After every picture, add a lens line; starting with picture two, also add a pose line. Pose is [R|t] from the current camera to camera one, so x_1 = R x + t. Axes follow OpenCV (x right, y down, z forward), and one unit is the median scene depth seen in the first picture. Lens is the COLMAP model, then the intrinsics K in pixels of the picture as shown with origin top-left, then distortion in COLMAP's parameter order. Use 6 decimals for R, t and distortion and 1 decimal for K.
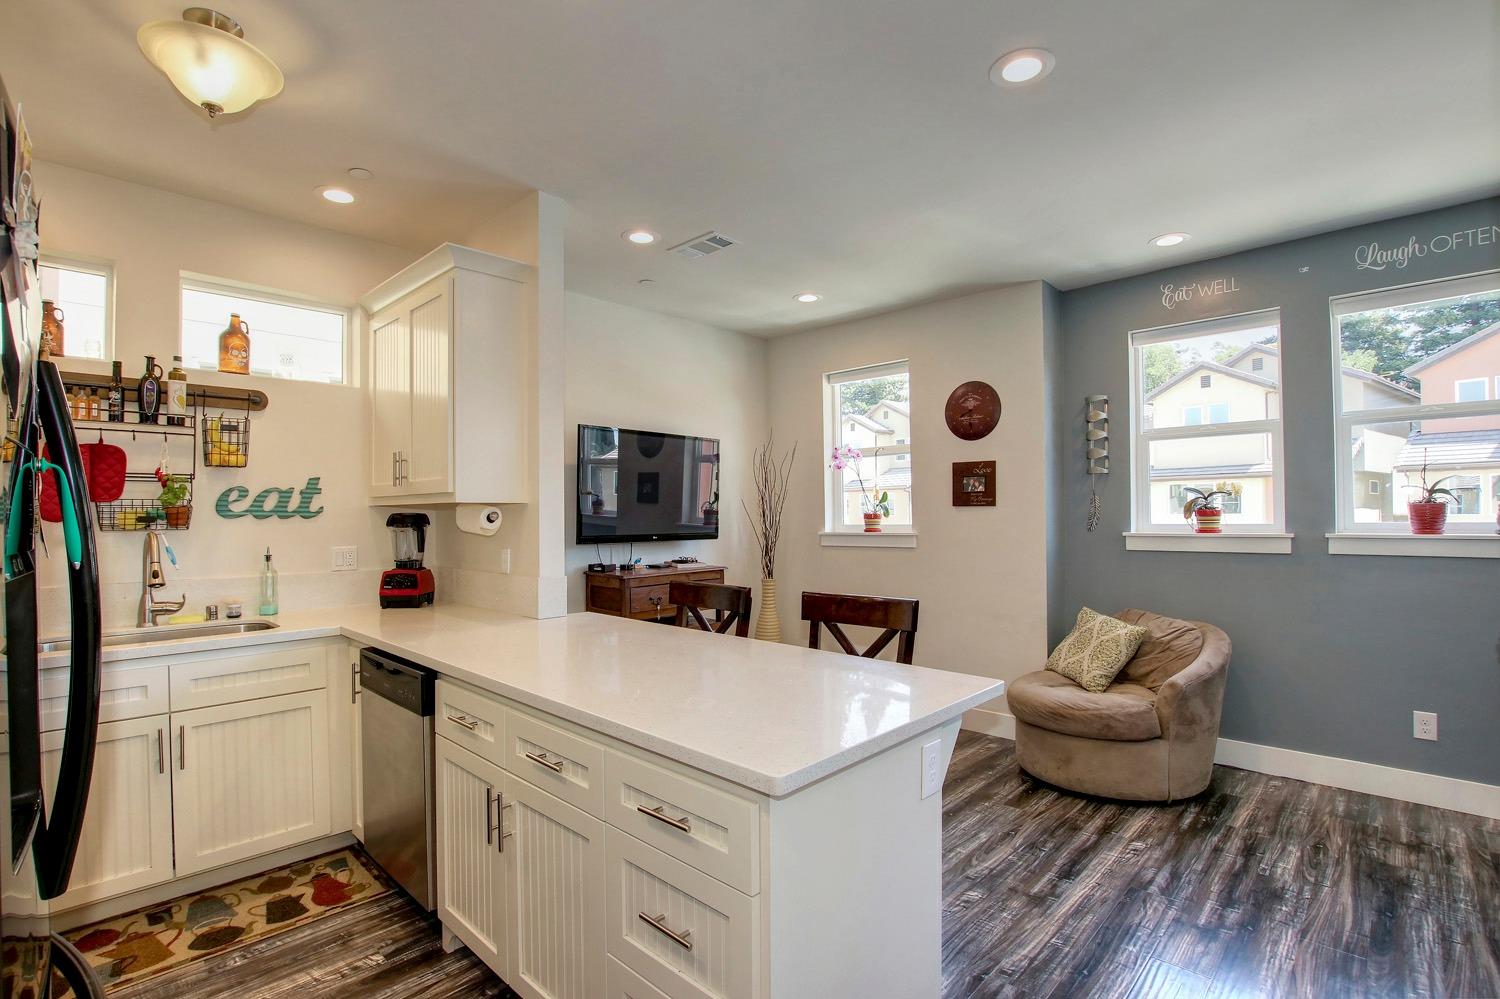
lens RADIAL K [[703.8, 0, 737.2], [0, 703.8, 505.4], [0, 0, 1]] dist [-0.032986, 0.005836]
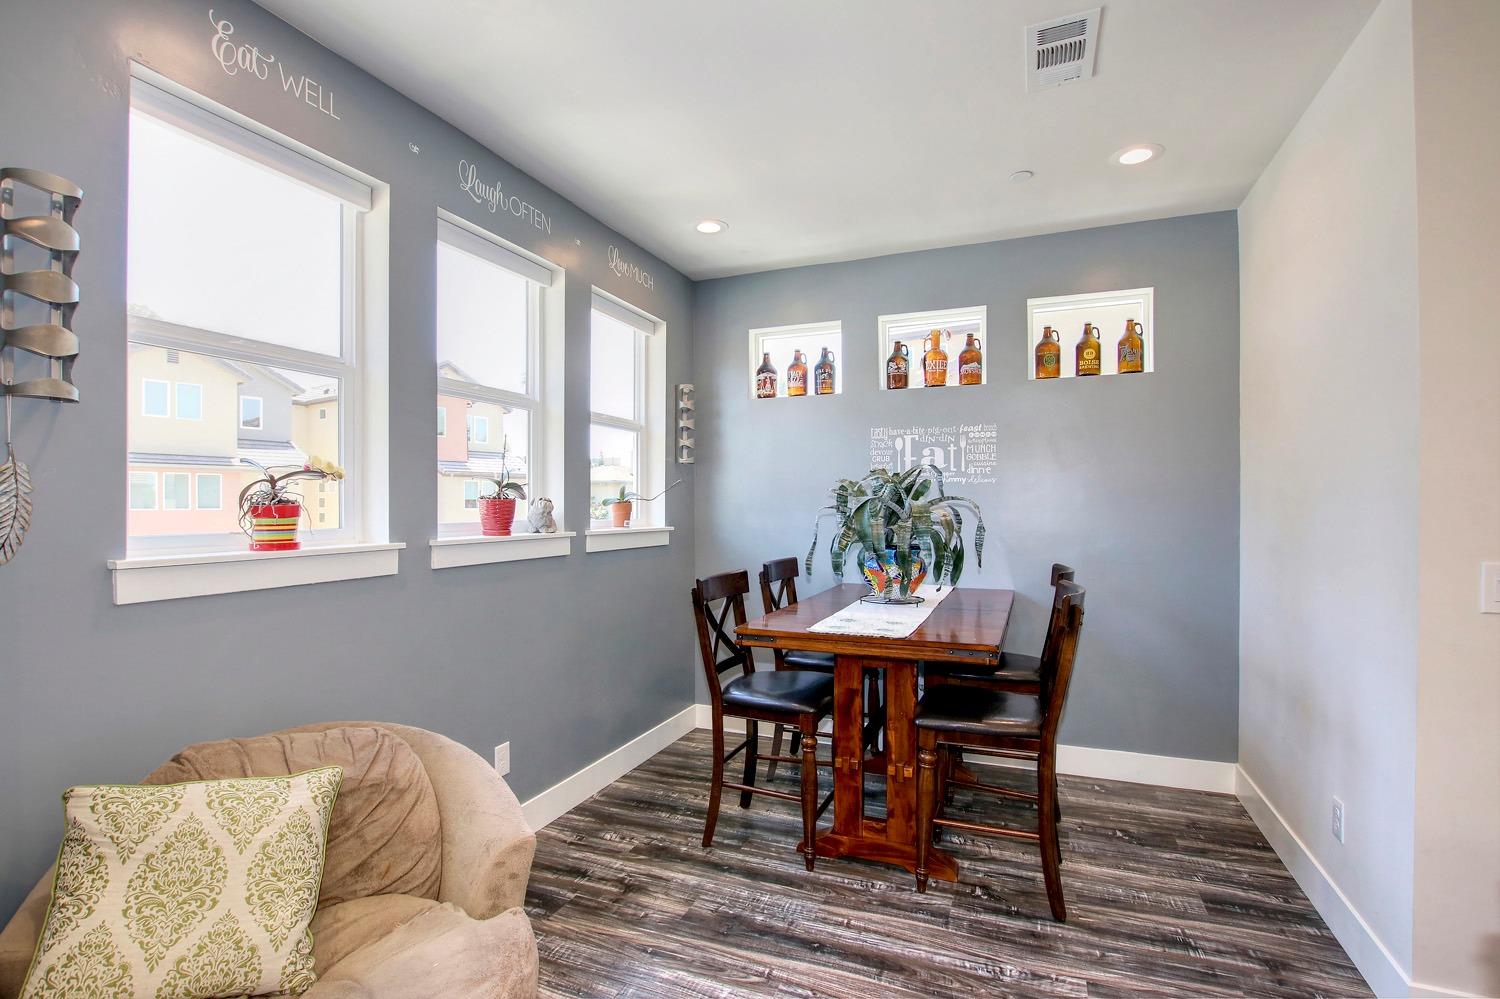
lens RADIAL K [[703.8, 0, 740.9], [0, 703.8, 506.6], [0, 0, 1]] dist [-0.032986, 0.005836]
pose [[-0.375350, 0.006878, 0.926858, 0.093426], [-0.006199, 0.999931, -0.009930, 0.013651], [-0.926863, -0.009473, -0.375281, 1.129534]]
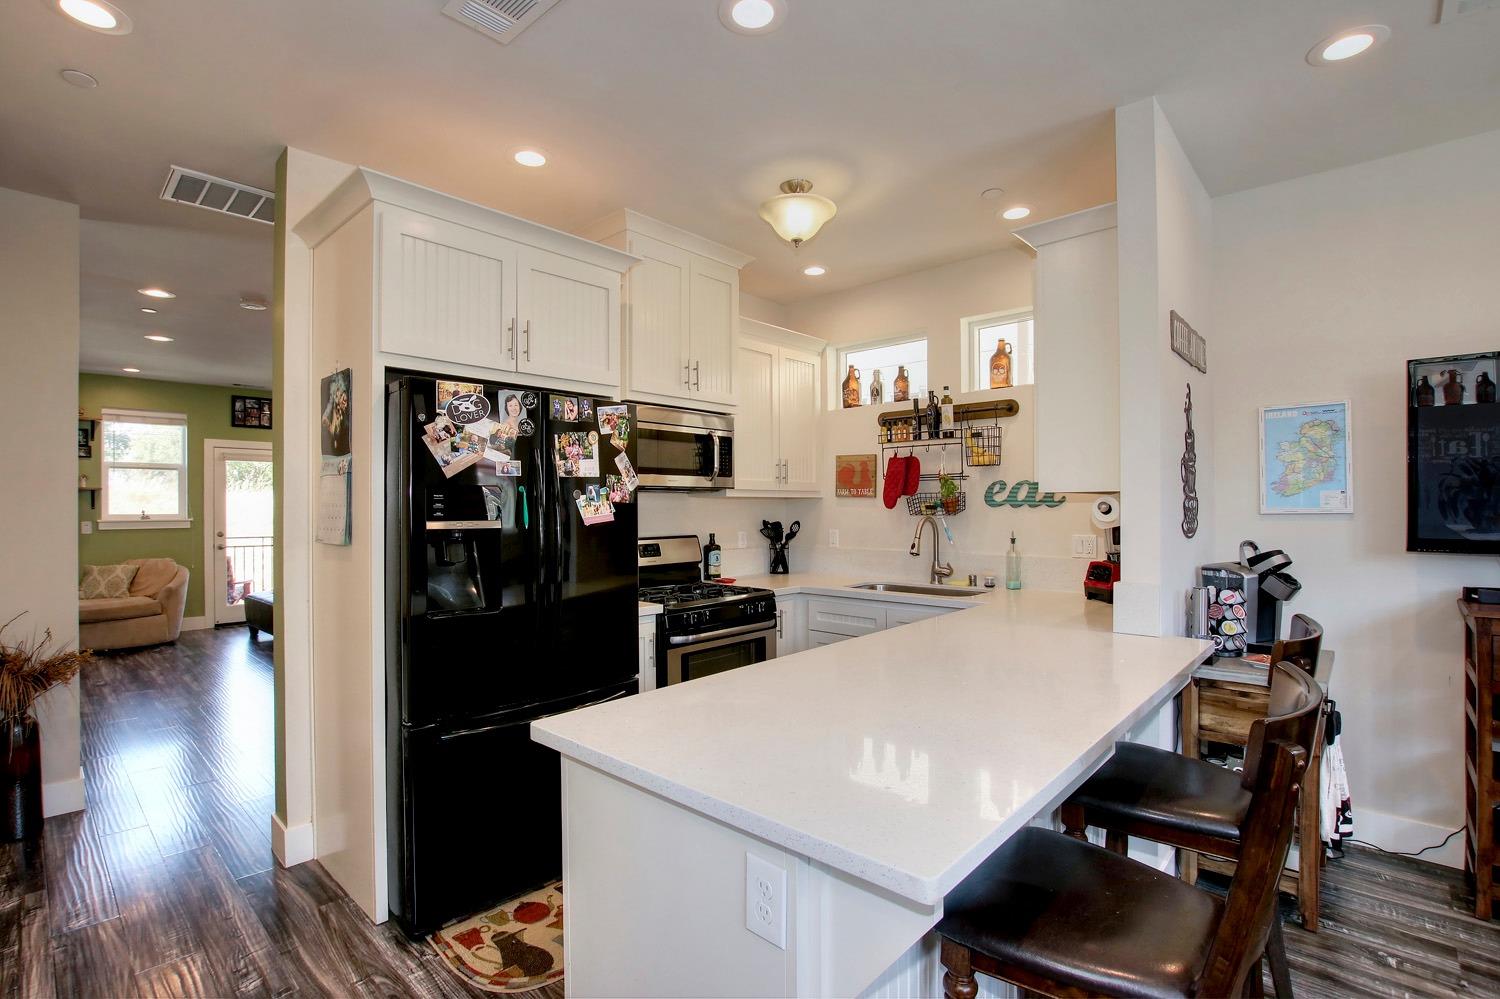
lens RADIAL K [[703.8, 0, 742.2], [0, 703.8, 503.0], [0, 0, 1]] dist [-0.032986, 0.005836]
pose [[0.020957, 0.003738, -0.999773, 0.524127], [0.015733, 0.999868, 0.004068, -0.000264], [0.999657, -0.015815, 0.020896, 0.543755]]
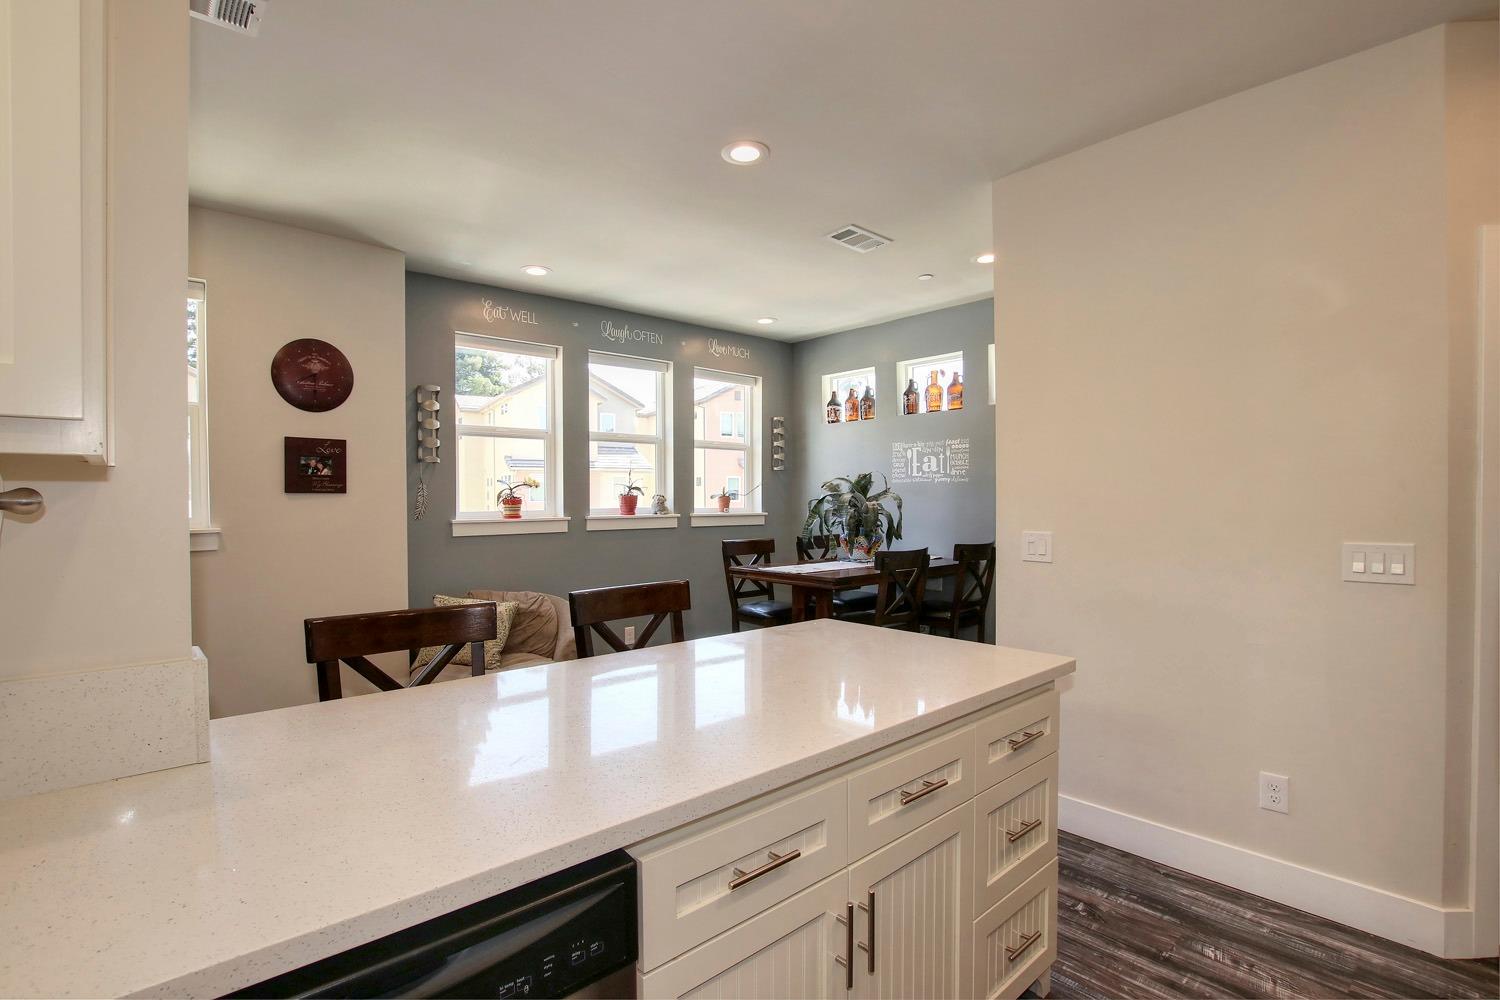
lens RADIAL K [[703.8, 0, 740.2], [0, 703.8, 502.6], [0, 0, 1]] dist [-0.032986, 0.005836]
pose [[0.067474, 0.001327, 0.997720, -0.650725], [-0.007866, 0.999969, -0.000798, 0.013213], [-0.997690, -0.007795, 0.067483, 0.680027]]
